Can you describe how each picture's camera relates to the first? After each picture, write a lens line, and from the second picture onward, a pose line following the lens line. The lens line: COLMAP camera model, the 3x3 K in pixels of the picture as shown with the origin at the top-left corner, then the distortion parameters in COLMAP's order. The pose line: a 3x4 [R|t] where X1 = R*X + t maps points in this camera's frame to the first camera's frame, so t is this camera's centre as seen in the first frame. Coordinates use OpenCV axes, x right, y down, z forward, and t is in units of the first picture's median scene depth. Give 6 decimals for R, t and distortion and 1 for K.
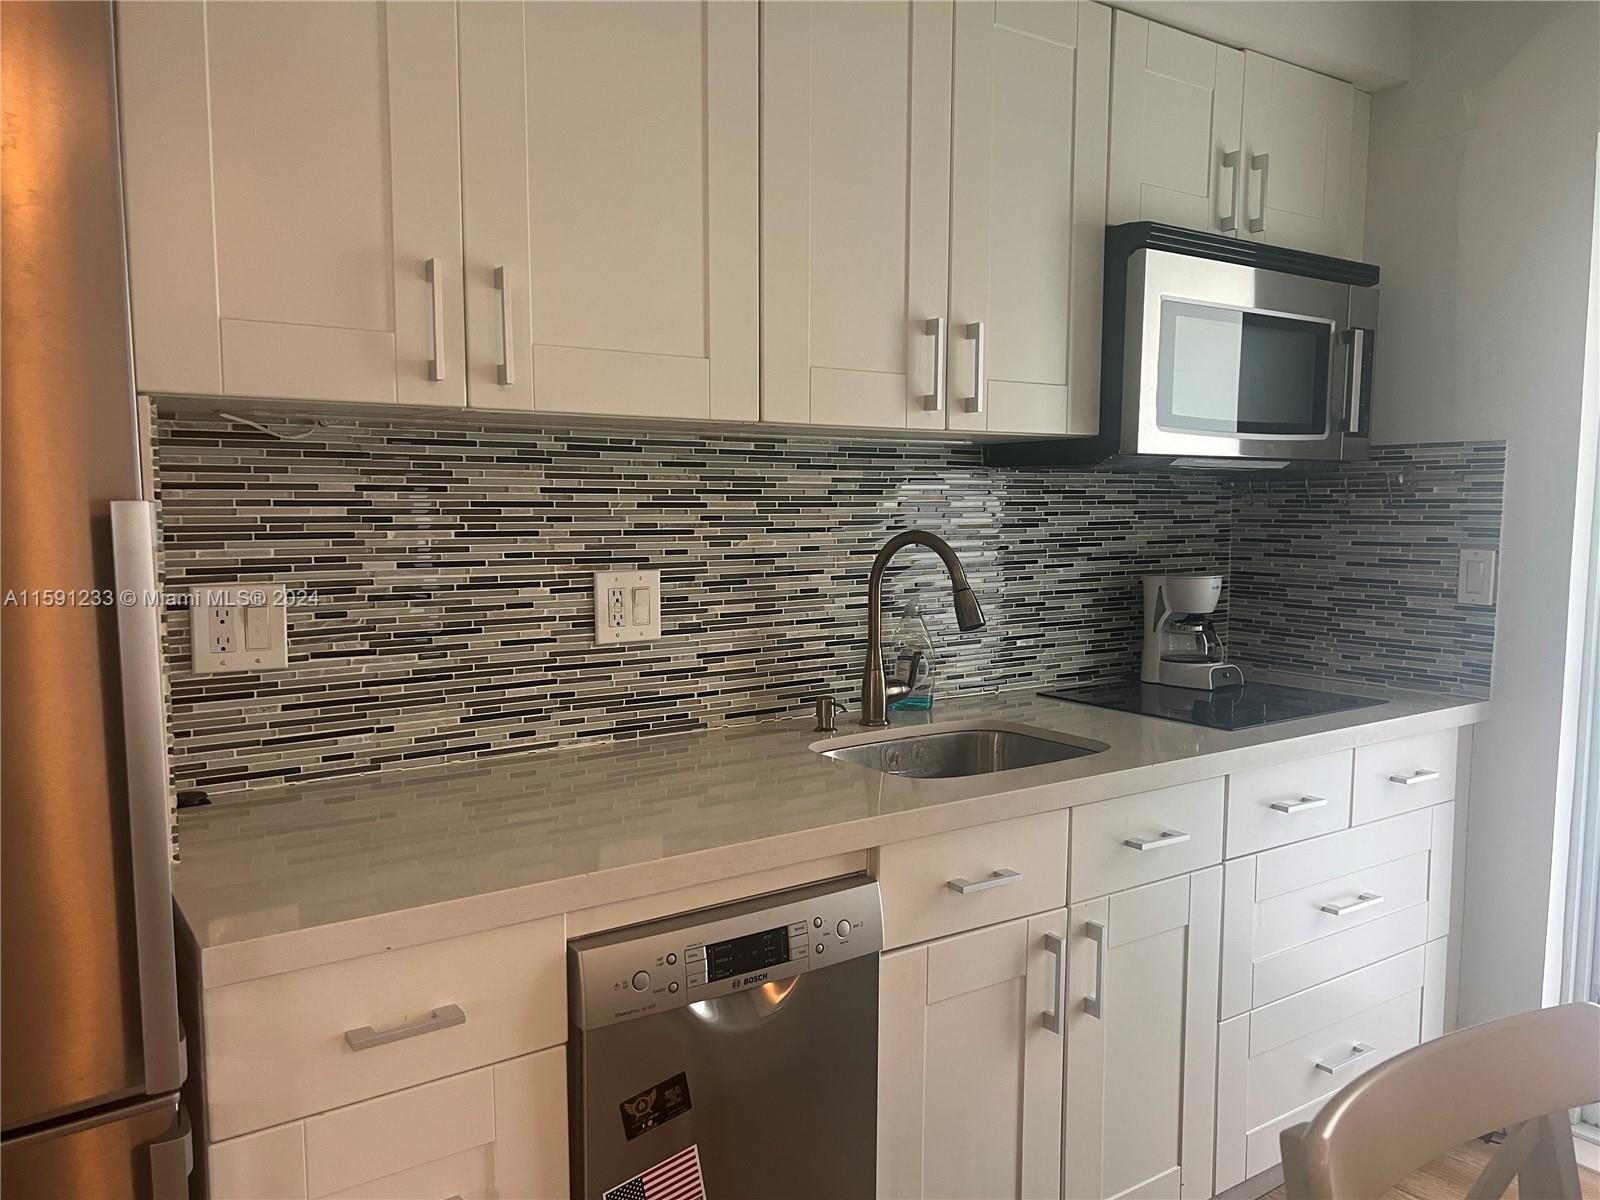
lens RADIAL K [[1190.9, 0, 807.6], [0, 1190.9, 622.4], [0, 0, 1]] dist [0.070910, -0.088281]
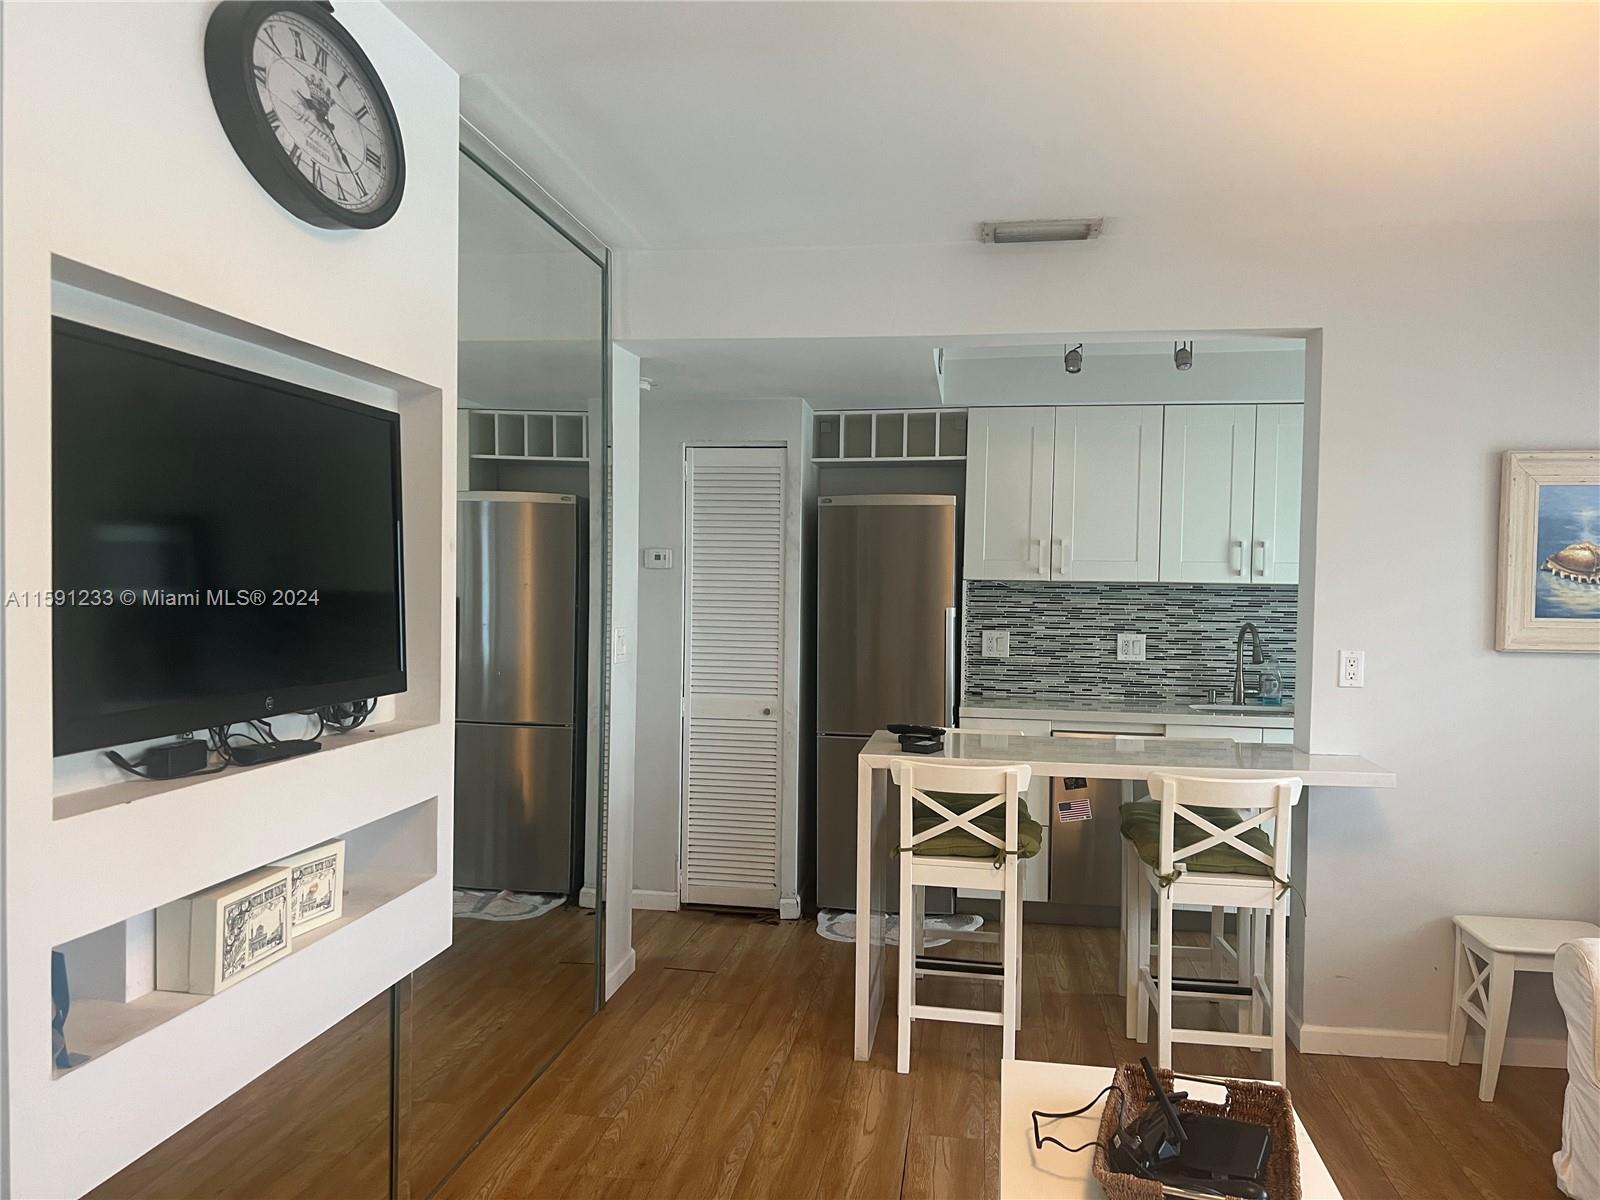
lens RADIAL K [[1190.9, 0, 796.2], [0, 1190.9, 616.3], [0, 0, 1]] dist [0.070910, -0.088281]
pose [[0.728056, 0.025564, -0.685041, 1.157856], [-0.083941, 0.995109, -0.052077, 0.122105], [0.680359, 0.095418, 0.726641, -1.487956]]
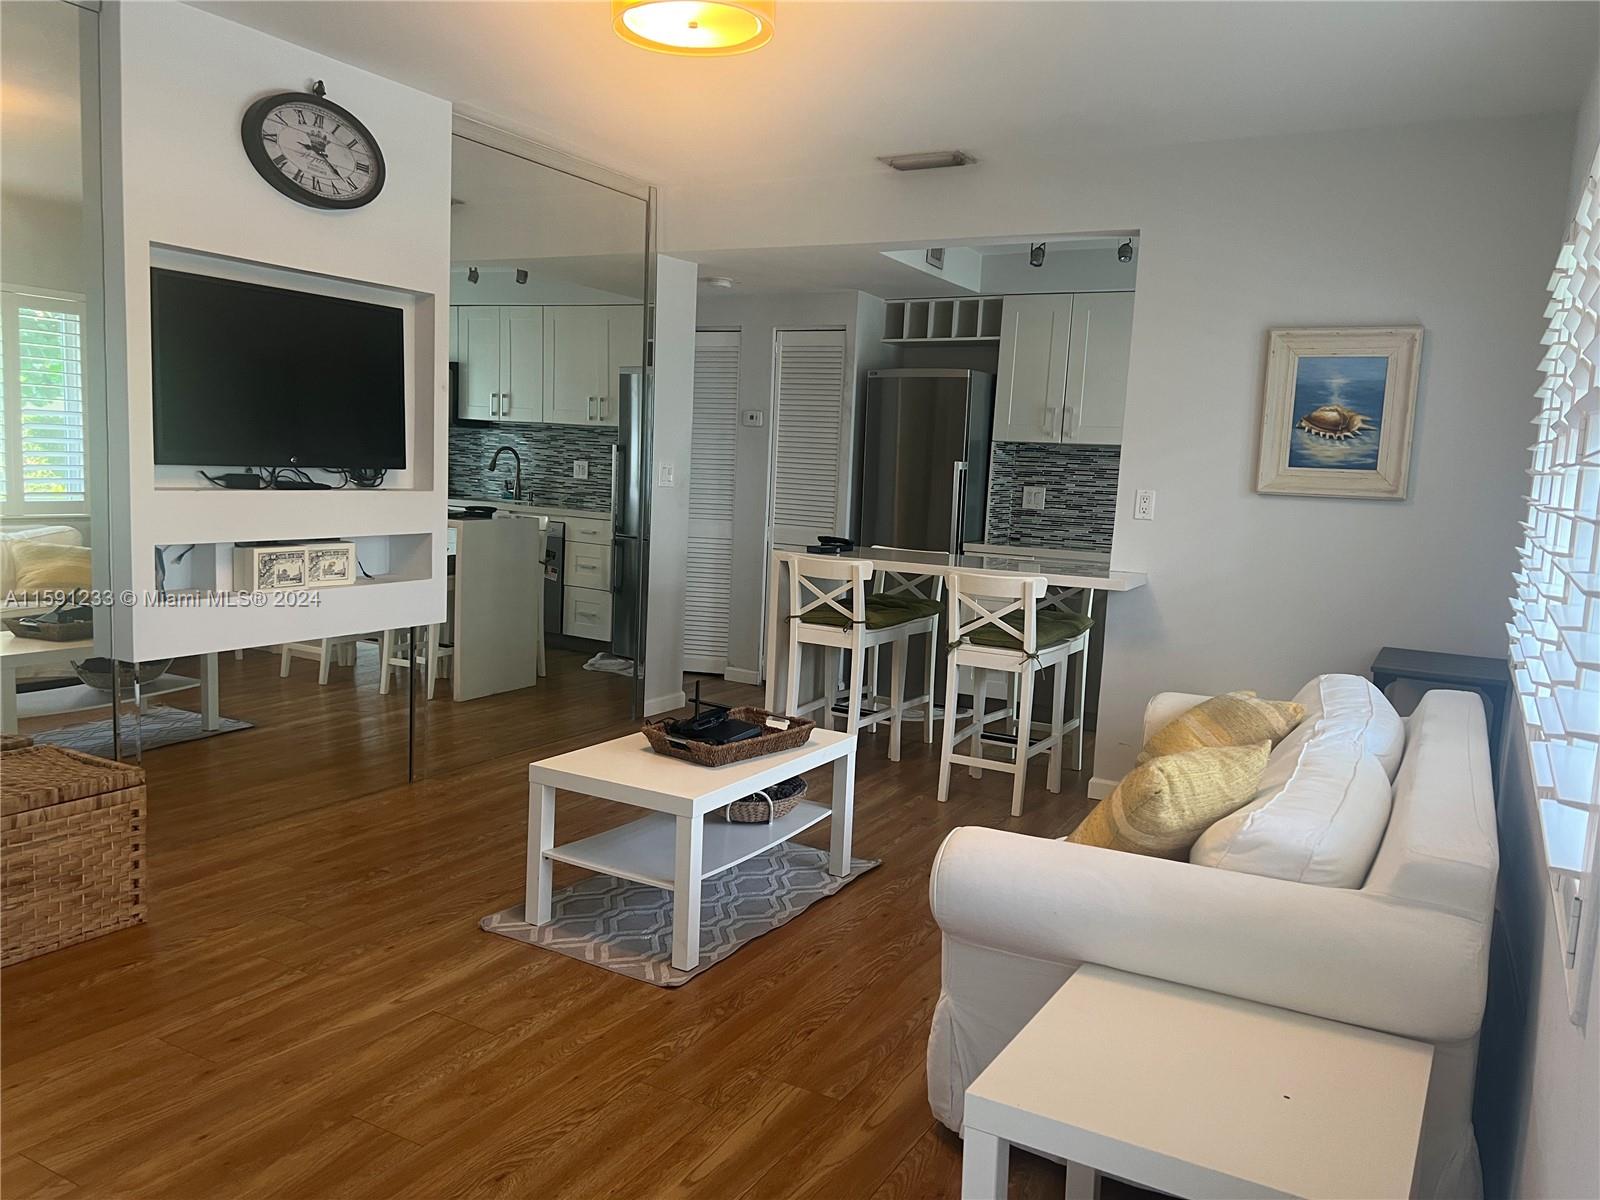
lens RADIAL K [[1190.9, 0, 804.4], [0, 1190.9, 607.5], [0, 0, 1]] dist [0.070910, -0.088281]
pose [[0.443612, 0.126159, -0.887295, 2.287063], [-0.140692, 0.987570, 0.070076, 0.160342], [0.885107, 0.093748, 0.455848, -1.194420]]
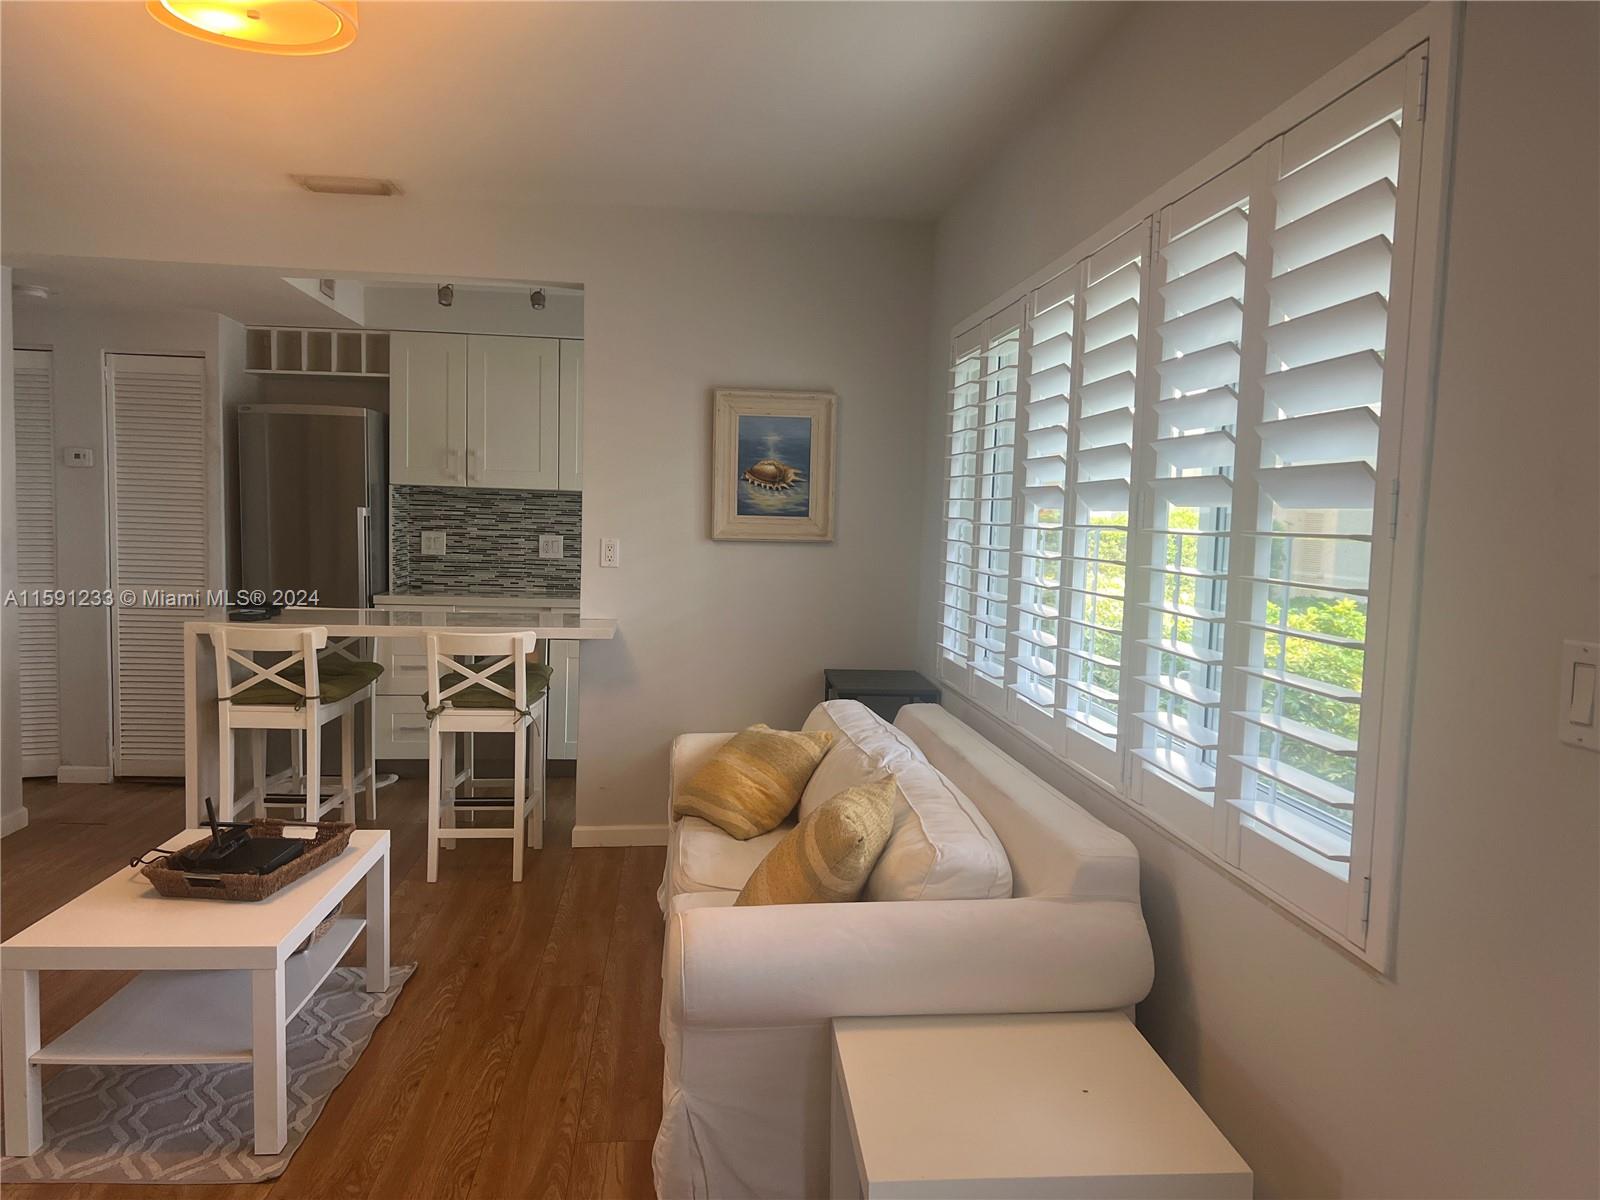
lens RADIAL K [[1190.9, 0, 797.7], [0, 1190.9, 614.0], [0, 0, 1]] dist [0.070910, -0.088281]
pose [[0.874192, 0.060828, -0.481756, 1.977514], [-0.076477, 0.996988, -0.012893, 0.156916], [0.479521, 0.048114, 0.876210, -1.458815]]
